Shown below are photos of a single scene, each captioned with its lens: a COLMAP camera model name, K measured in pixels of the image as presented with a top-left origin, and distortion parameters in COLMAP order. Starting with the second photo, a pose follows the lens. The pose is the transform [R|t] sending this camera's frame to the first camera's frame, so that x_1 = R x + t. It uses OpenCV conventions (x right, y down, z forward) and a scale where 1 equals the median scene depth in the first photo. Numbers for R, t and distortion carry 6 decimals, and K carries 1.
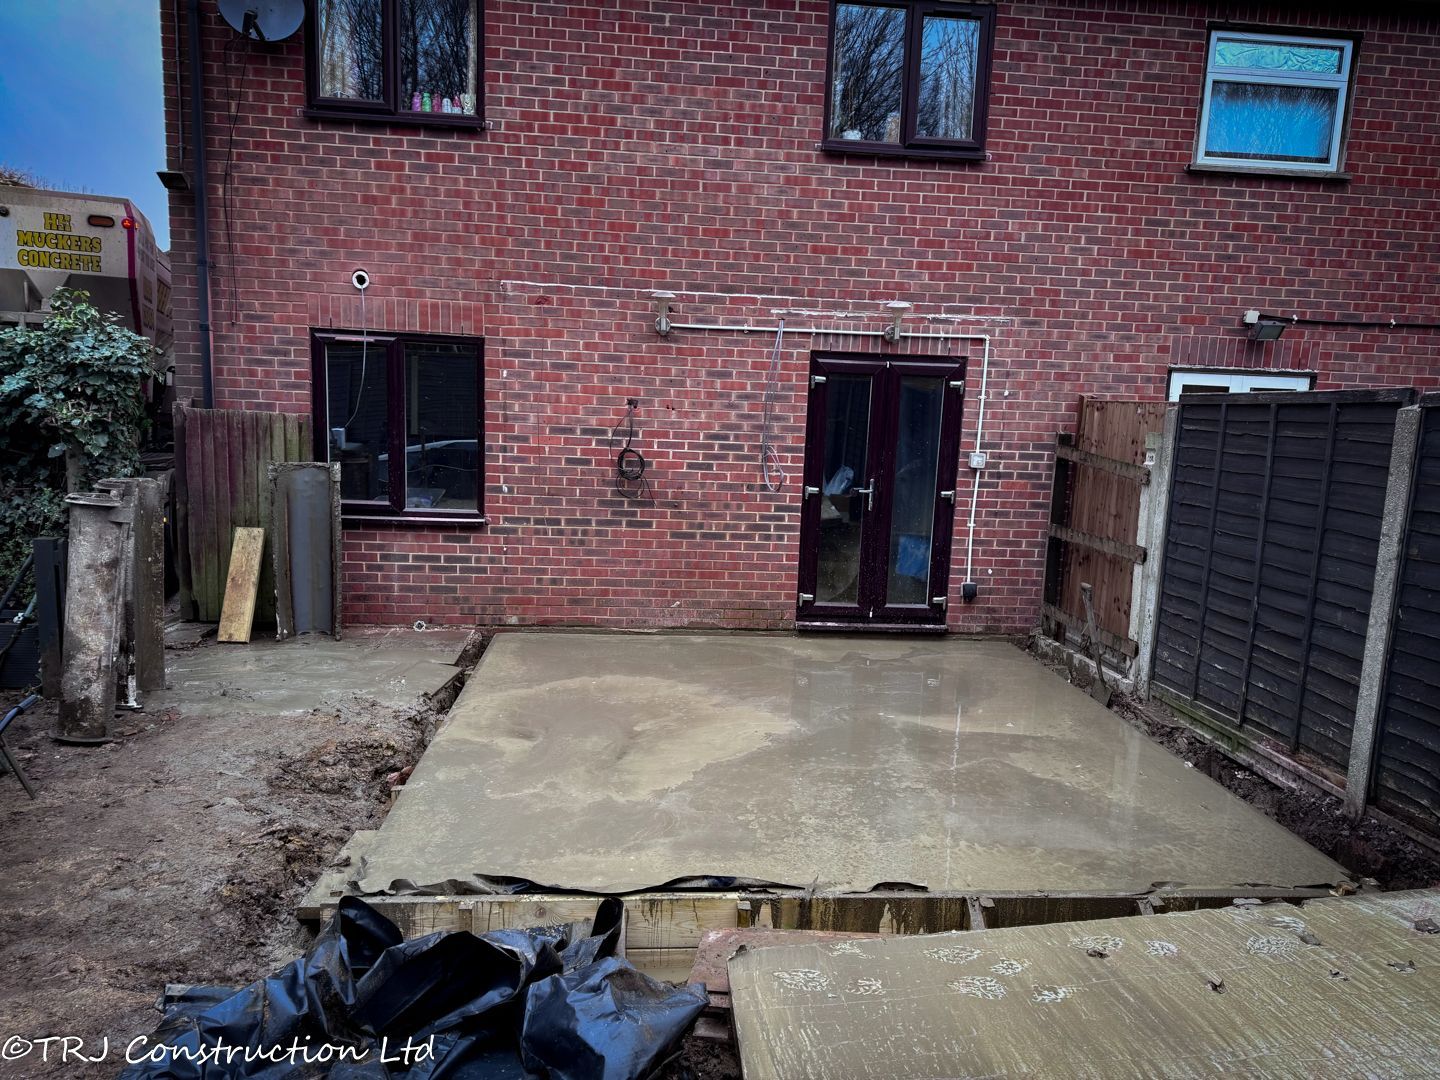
lens RADIAL K [[1009.5, 0, 722.4], [0, 1009.5, 545.6], [0, 0, 1]] dist [0.143210, -0.226173]
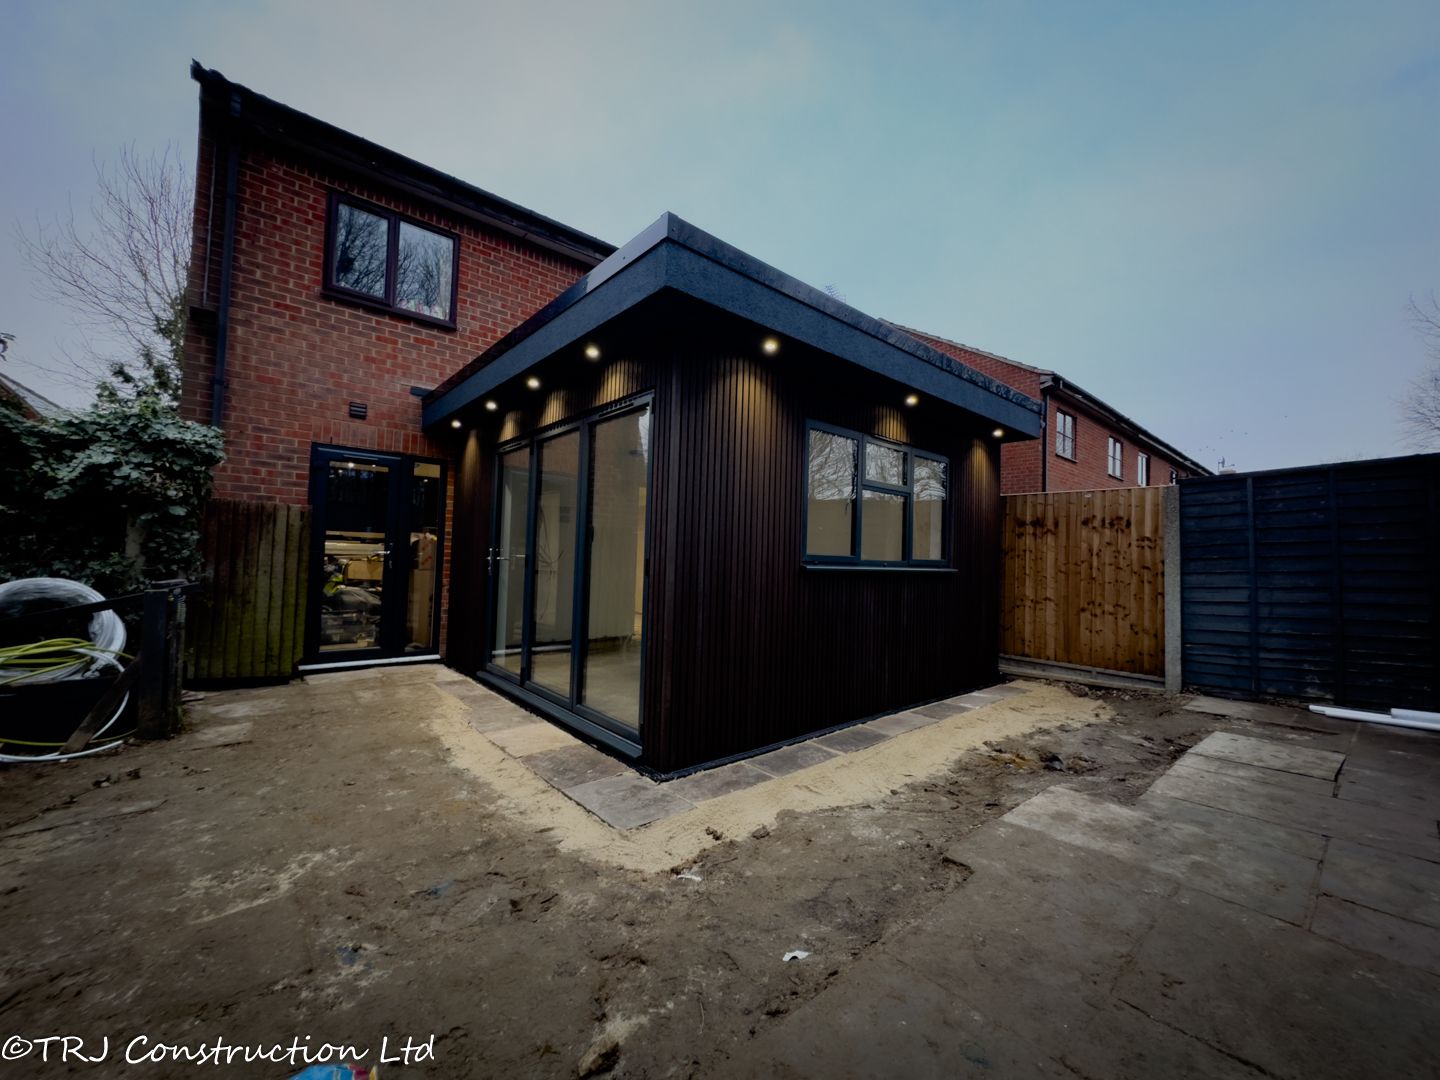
lens RADIAL K [[575.5, 0, 722.7], [0, 575.5, 540.6], [0, 0, 1]] dist [0.000069, -0.000412]
pose [[0.807397, 0.004571, 0.589990, -0.401461], [0.086554, 0.988234, -0.126106, 0.052989], [-0.583625, 0.152884, 0.797502, 0.113475]]
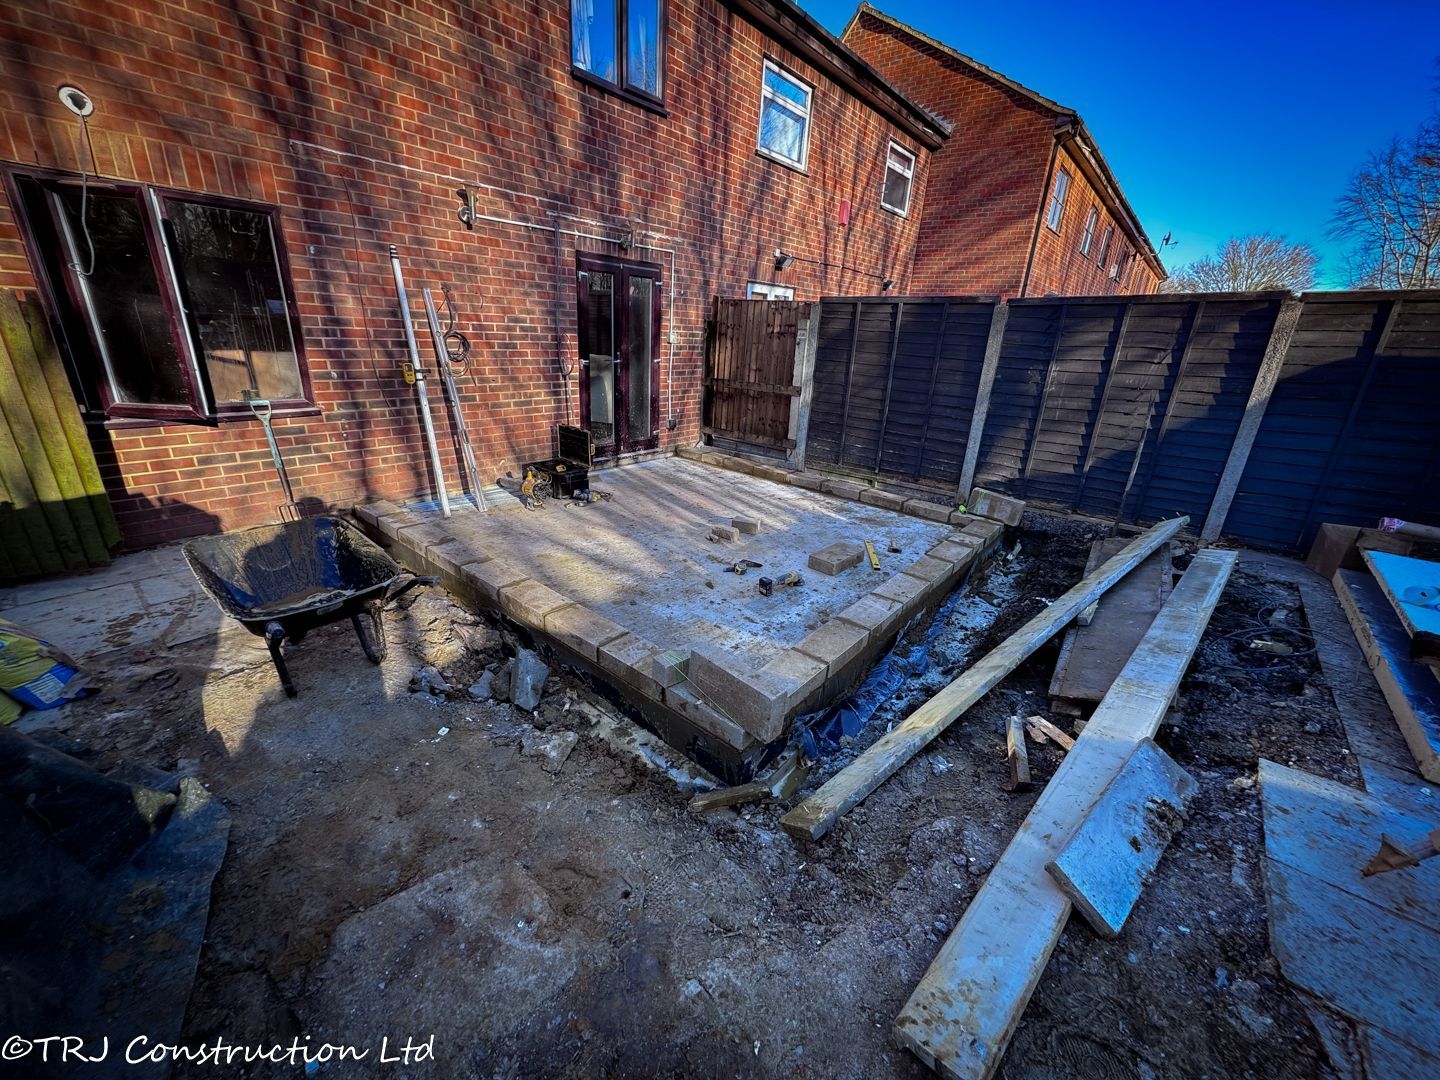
lens RADIAL K [[575.1, 0, 720.0], [0, 575.1, 540.0], [0, 0, 1]] dist [-0.006547, 0.002372]
pose [[0.699089, -0.250543, 0.669704, -0.373421], [0.077319, 0.957599, 0.277536, -0.027257], [-0.710842, -0.142241, 0.688818, 0.315639]]
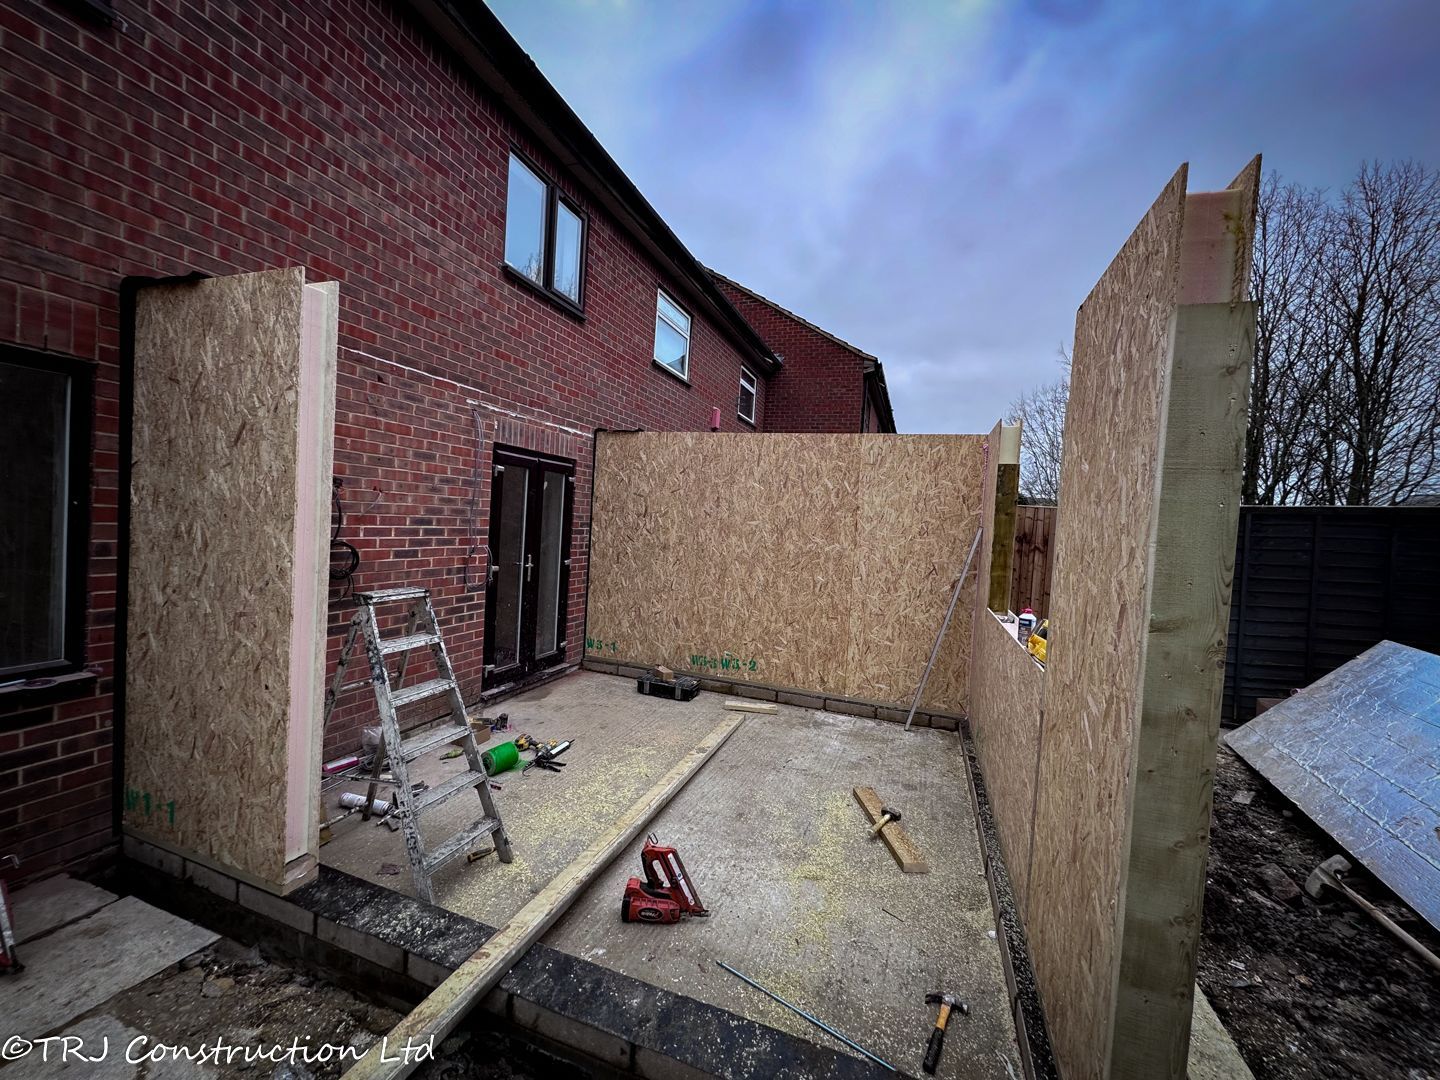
lens RADIAL K [[574.3, 0, 722.1], [0, 574.3, 533.2], [0, 0, 1]] dist [0.000327, 0.000308]
pose [[0.404895, -0.035436, 0.913676, -0.388947], [0.088460, 0.996080, -0.000569, -0.073232], [-0.910074, 0.081054, 0.406443, 0.539702]]
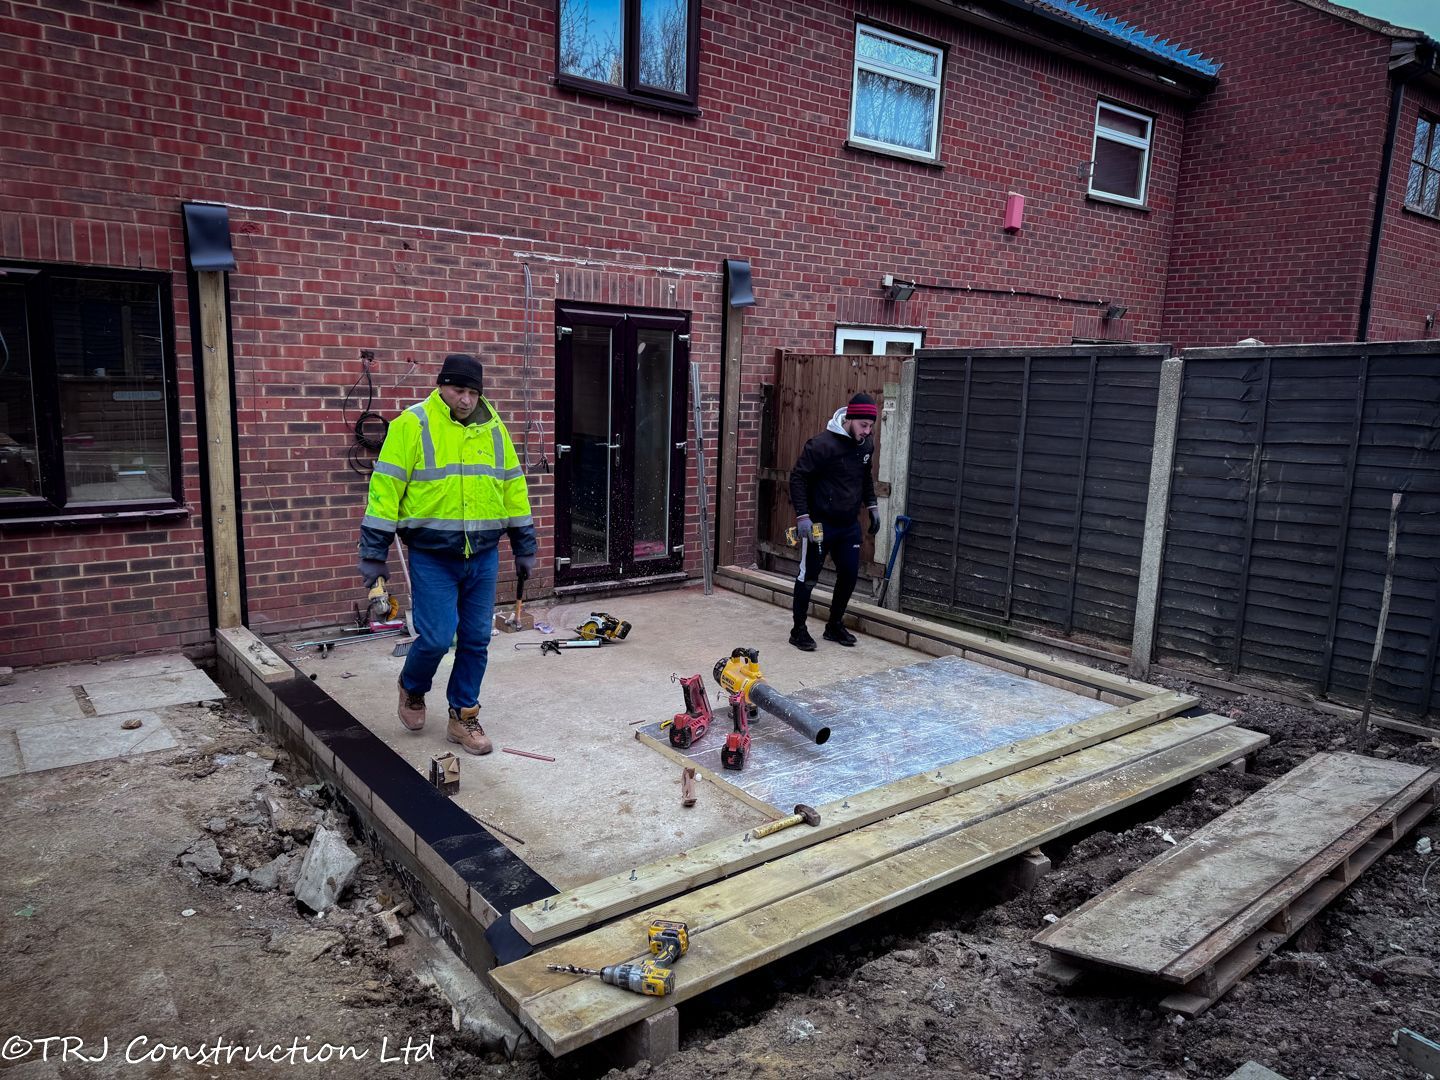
lens RADIAL K [[1021.0, 0, 715.4], [0, 1021.0, 543.2], [0, 0, 1]] dist [0.024463, -0.023050]
pose [[0.835178, -0.106753, 0.539520, -0.326822], [0.078602, 0.994079, 0.075019, -0.027296], [-0.544334, -0.020247, 0.838624, 0.125988]]
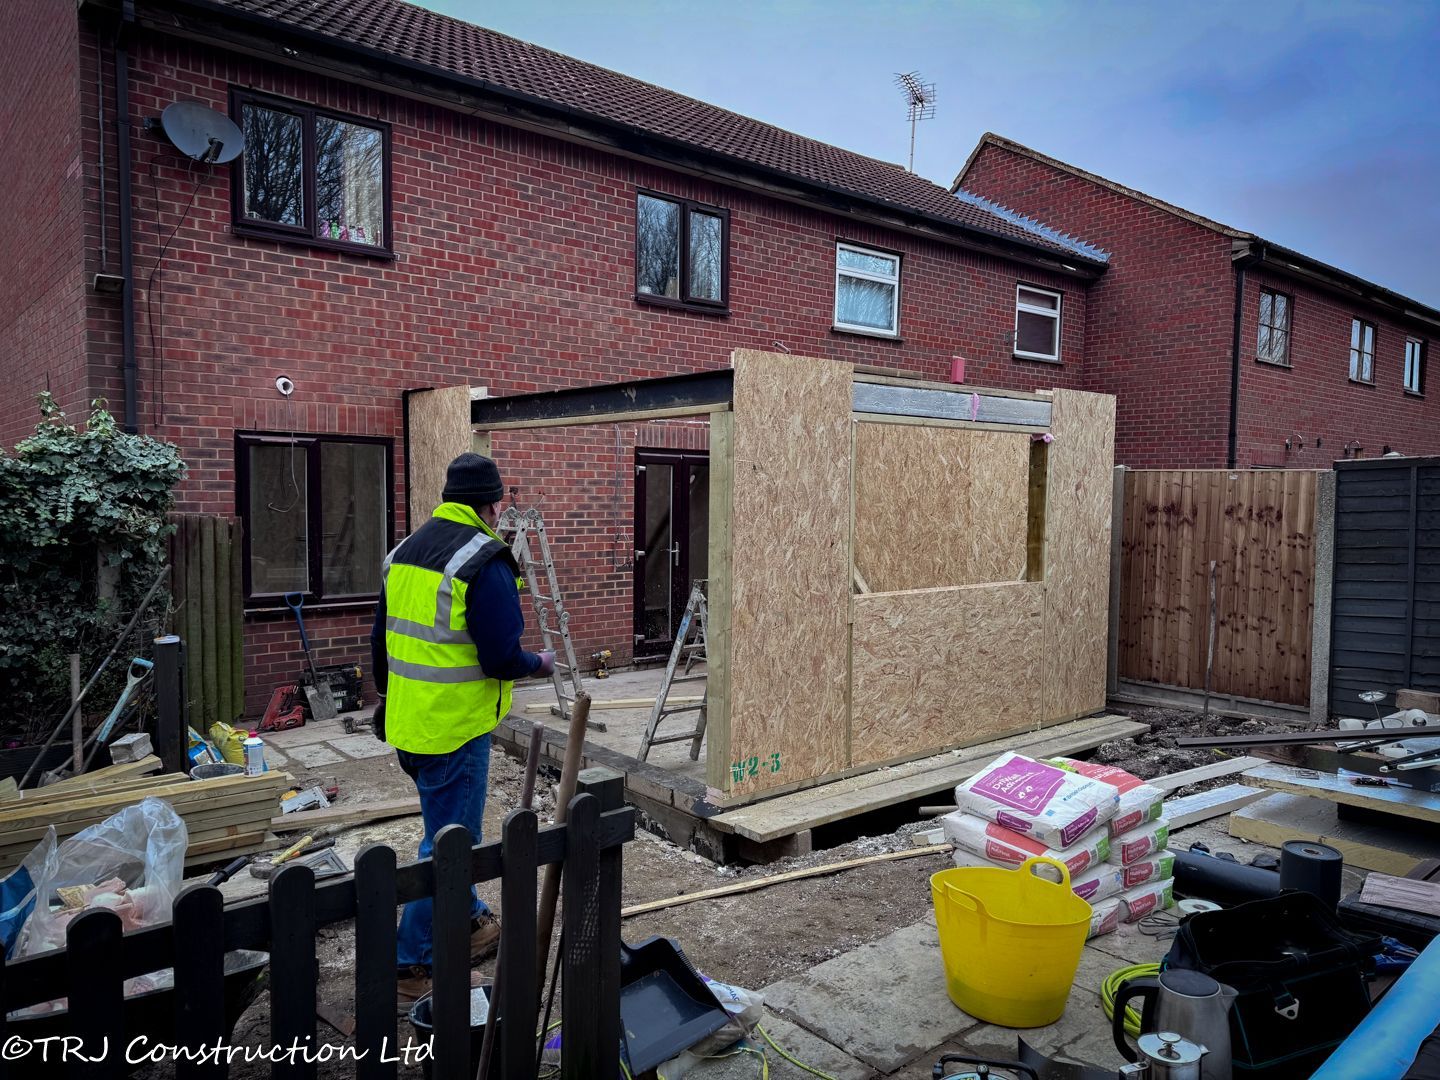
lens RADIAL K [[1020.1, 0, 718.5], [0, 1020.1, 555.9], [0, 0, 1]] dist [0.066949, -0.081474]
pose [[0.808851, -0.068715, 0.583985, -0.607951], [0.105525, 0.993988, -0.029200, -0.003387], [-0.578468, 0.085243, 0.811239, -0.111975]]
